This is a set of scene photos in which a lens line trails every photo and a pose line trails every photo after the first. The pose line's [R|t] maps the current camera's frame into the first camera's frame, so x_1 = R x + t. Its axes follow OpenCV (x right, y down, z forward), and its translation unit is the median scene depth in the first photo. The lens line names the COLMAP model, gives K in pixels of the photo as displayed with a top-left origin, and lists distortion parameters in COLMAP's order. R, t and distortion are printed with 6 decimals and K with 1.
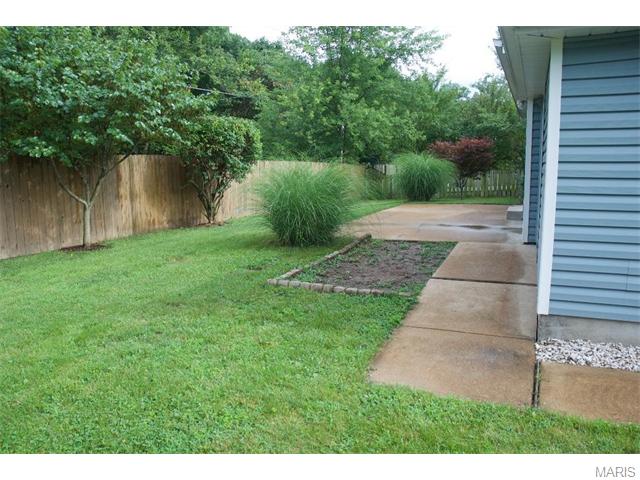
lens RADIAL K [[500.3, 0, 320.0], [0, 500.3, 240.0], [0, 0, 1]] dist [-0.179087, 0.169155]
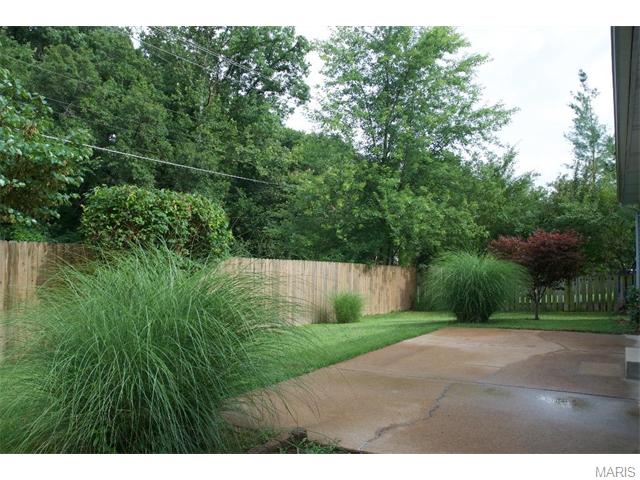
lens RADIAL K [[498.4, 0, 320.0], [0, 498.4, 240.0], [0, 0, 1]] dist [-0.085040, -0.002941]
pose [[0.989316, 0.016938, -0.144800, 0.063569], [-0.045372, 0.979673, -0.195402, -0.032754], [0.138547, 0.199884, 0.969975, 0.206788]]
